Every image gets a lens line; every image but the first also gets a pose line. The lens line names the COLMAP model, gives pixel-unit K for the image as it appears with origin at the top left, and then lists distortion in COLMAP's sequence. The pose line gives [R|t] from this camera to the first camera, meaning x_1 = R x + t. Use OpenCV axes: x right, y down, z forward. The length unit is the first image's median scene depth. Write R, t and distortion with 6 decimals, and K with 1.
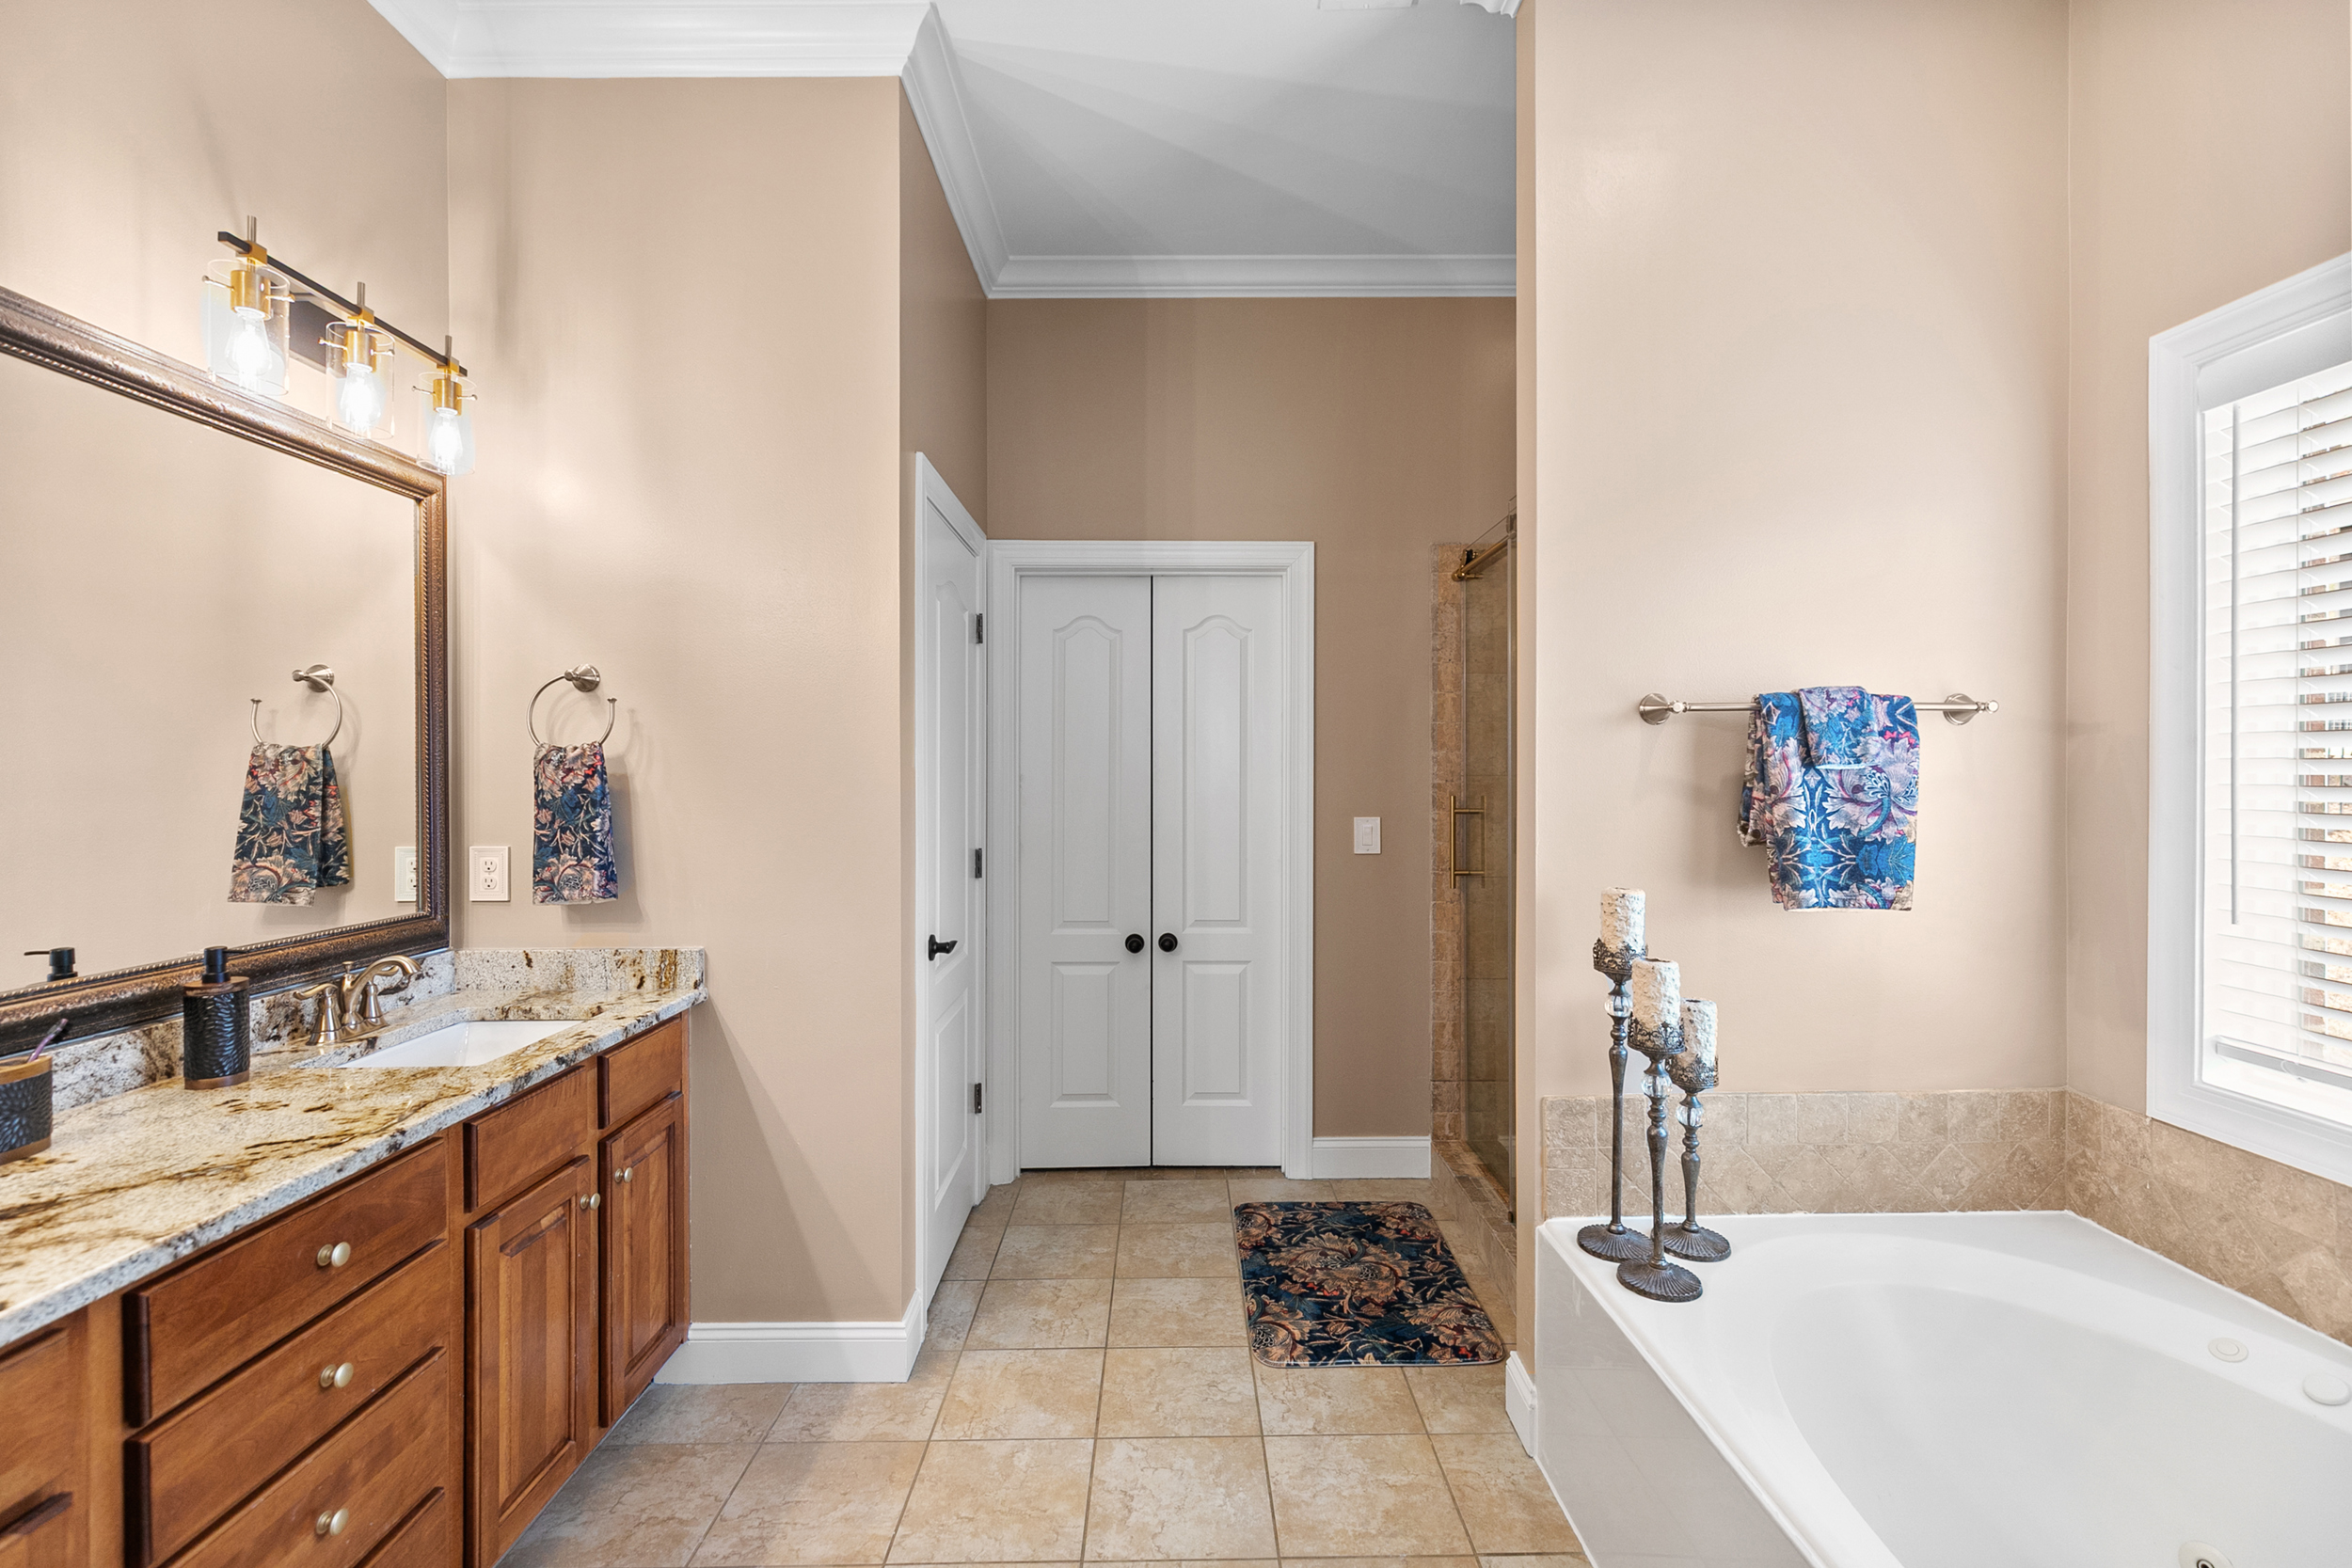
lens RADIAL K [[1093.6, 0, 1182.4], [0, 1093.6, 732.6], [0, 0, 1]] dist [0.007417, -0.002063]
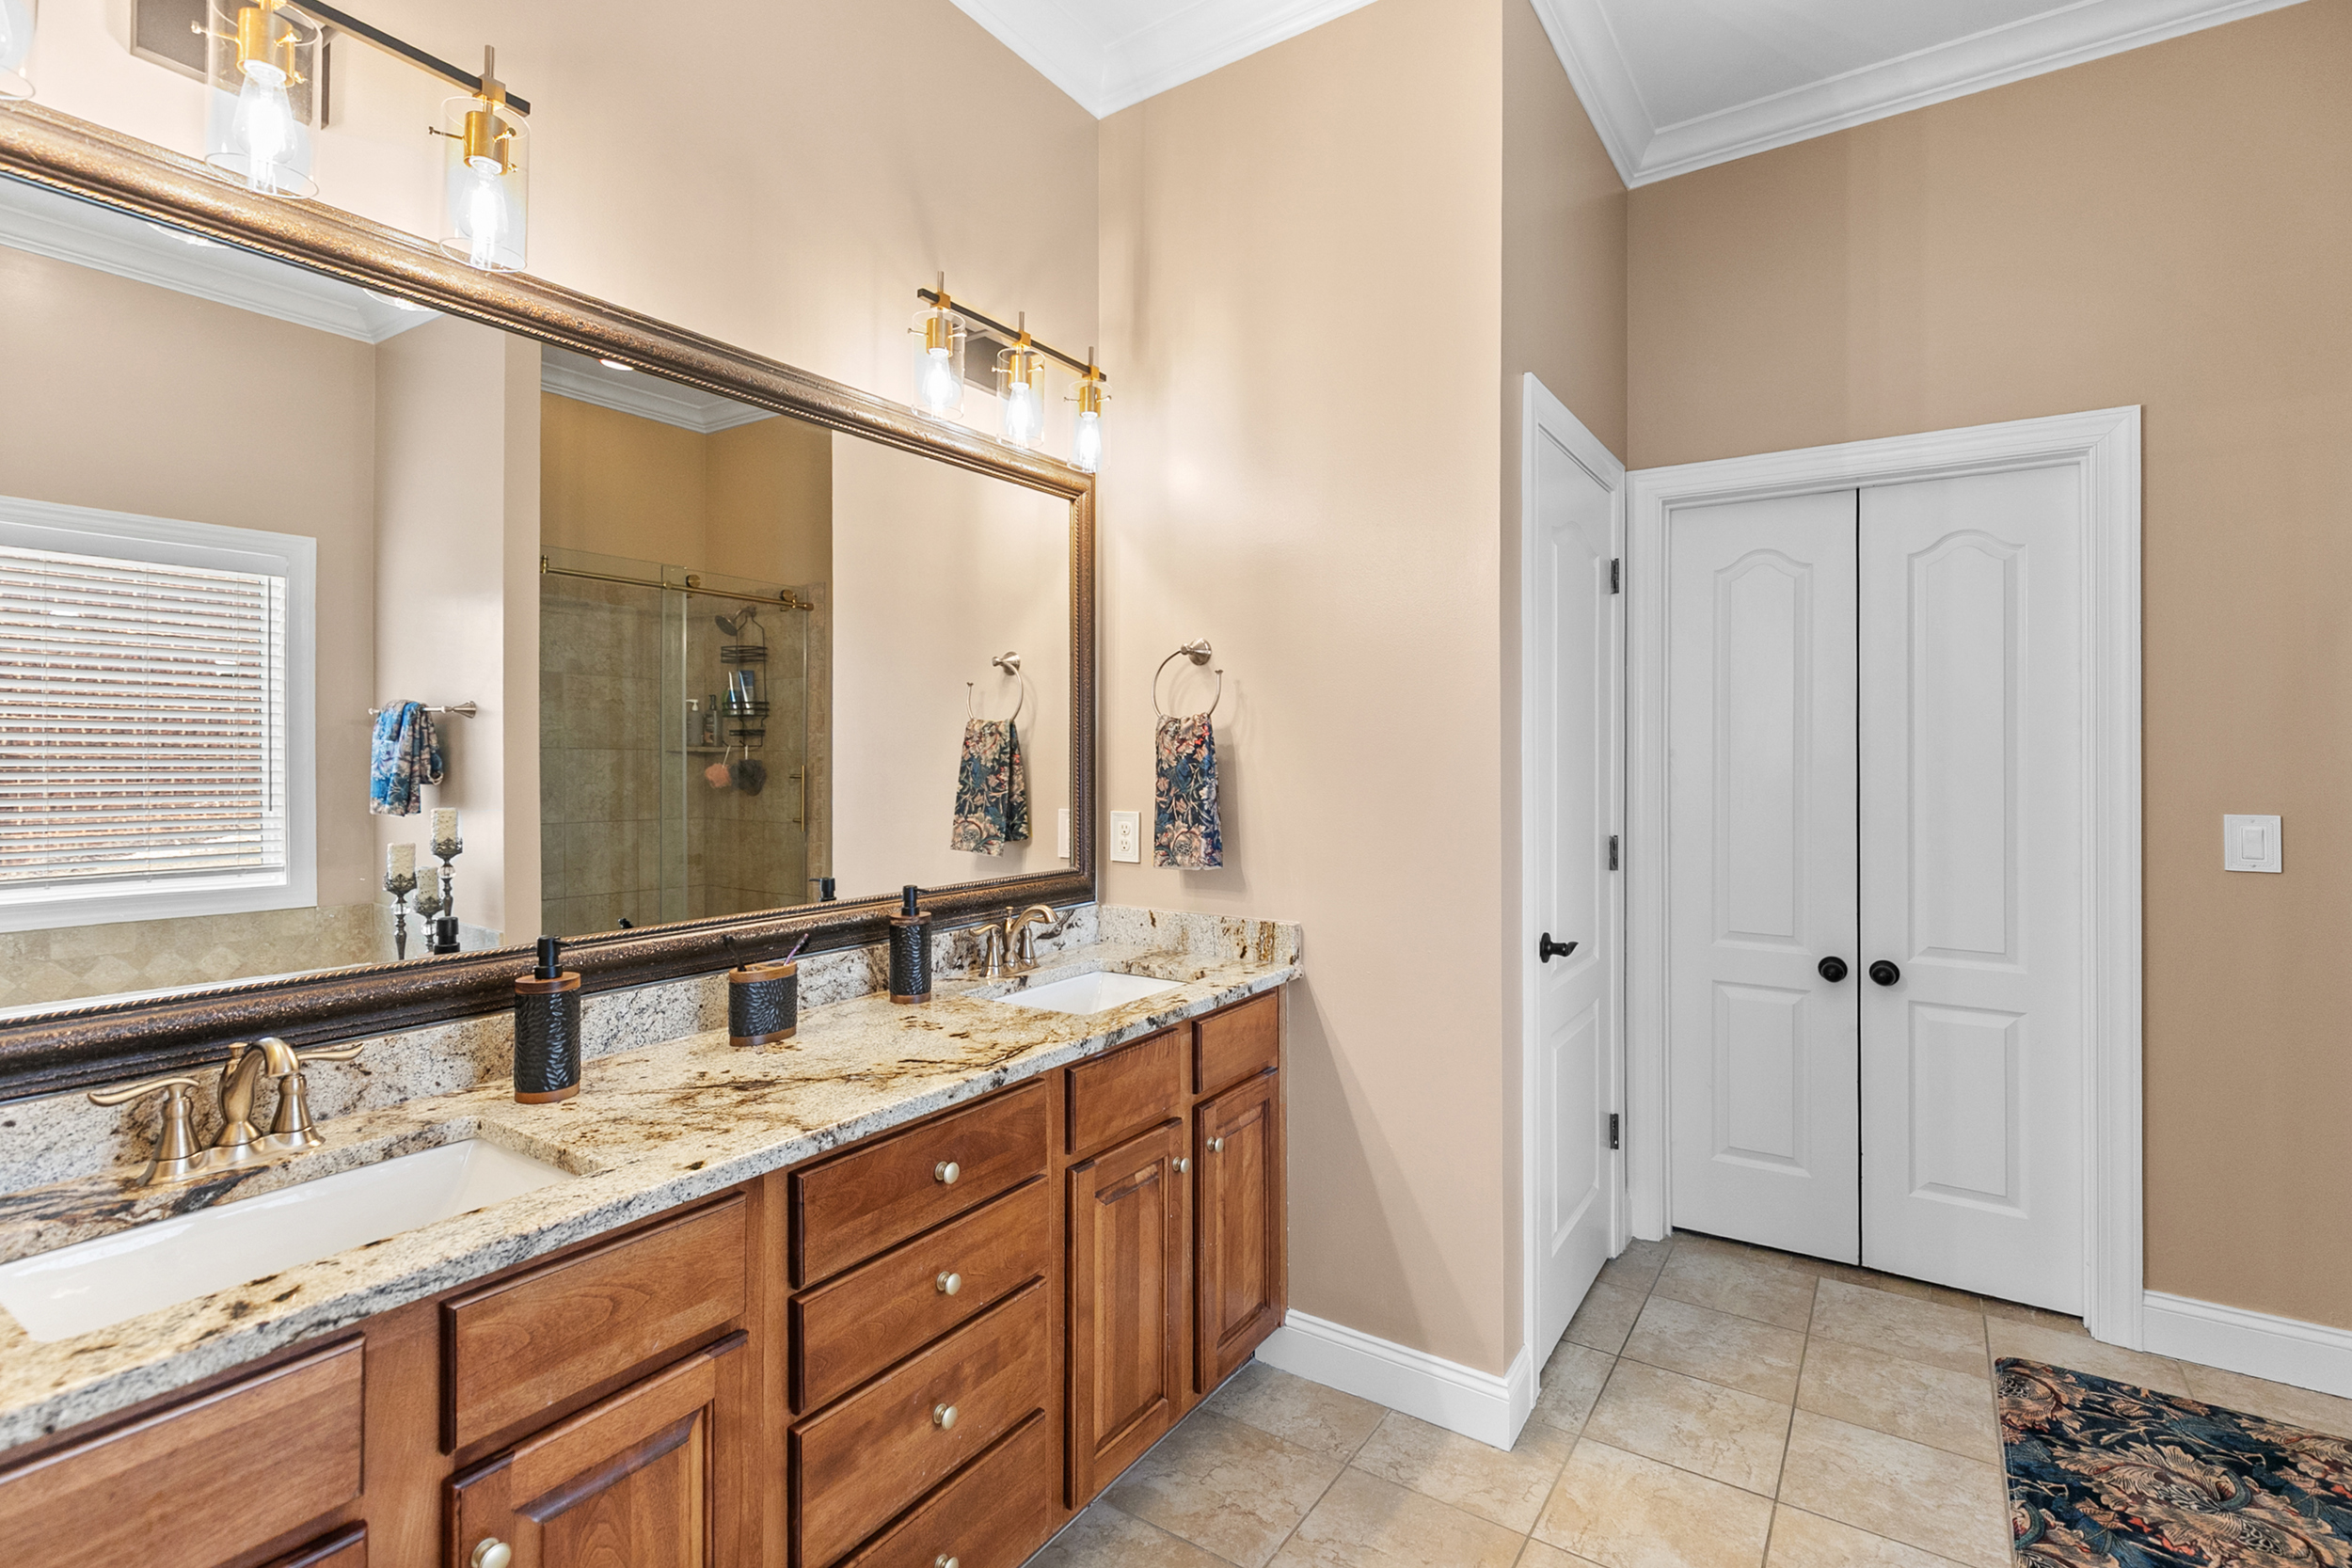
lens RADIAL K [[1093.6, 0, 1182.4], [0, 1093.6, 732.6], [0, 0, 1]] dist [0.007417, -0.002063]
pose [[0.819354, -0.008543, -0.573224, 0.034000], [0.015881, 0.999843, 0.007799, 0.019117], [0.573067, -0.015493, 0.819362, 0.153987]]
